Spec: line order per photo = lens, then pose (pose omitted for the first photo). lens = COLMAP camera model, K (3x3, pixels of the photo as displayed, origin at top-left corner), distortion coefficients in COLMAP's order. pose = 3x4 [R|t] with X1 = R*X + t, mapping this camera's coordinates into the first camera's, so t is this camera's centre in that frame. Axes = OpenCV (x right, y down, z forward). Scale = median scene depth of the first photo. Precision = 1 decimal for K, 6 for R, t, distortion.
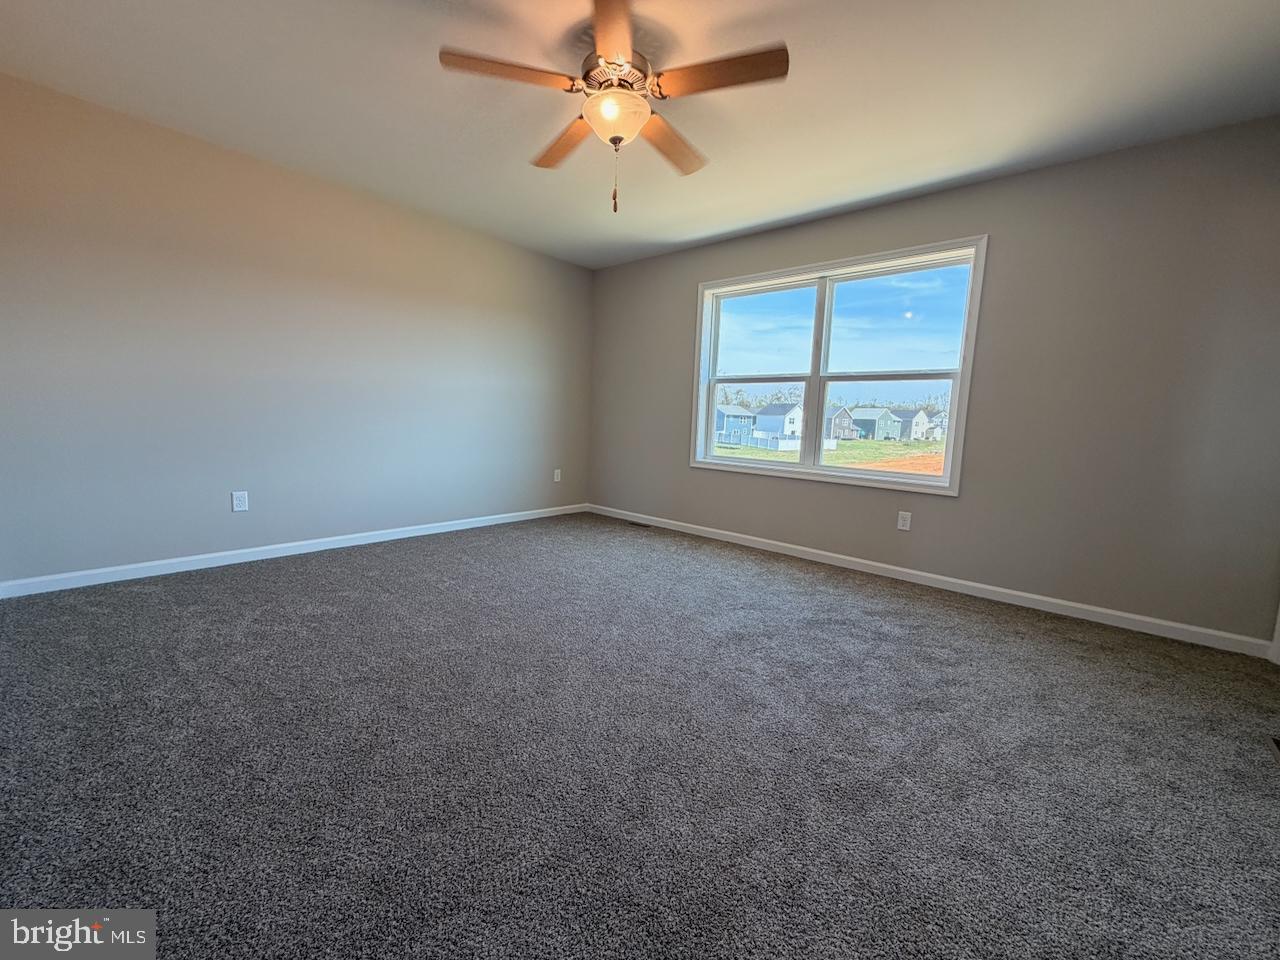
lens RADIAL K [[509.8, 0, 642.6], [0, 509.8, 472.9], [0, 0, 1]] dist [-0.000221, 0.000390]
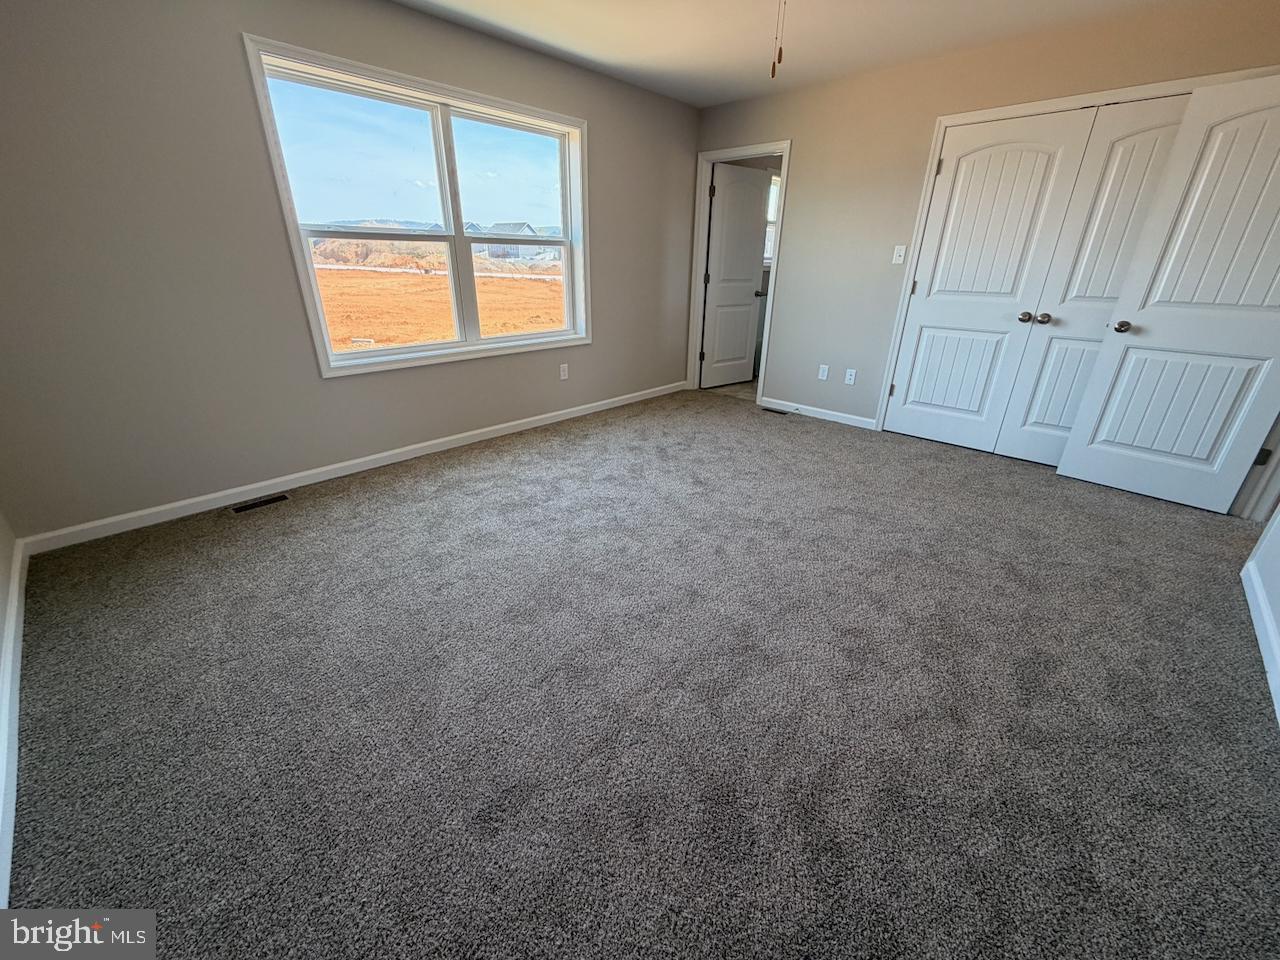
lens RADIAL K [[509.8, 0, 633.6], [0, 509.8, 477.7], [0, 0, 1]] dist [-0.000221, 0.000390]
pose [[0.026045, -0.434730, 0.900184, -0.916530], [0.079377, 0.898546, 0.431642, -0.252885], [-0.996504, 0.060212, 0.057910, 1.001580]]
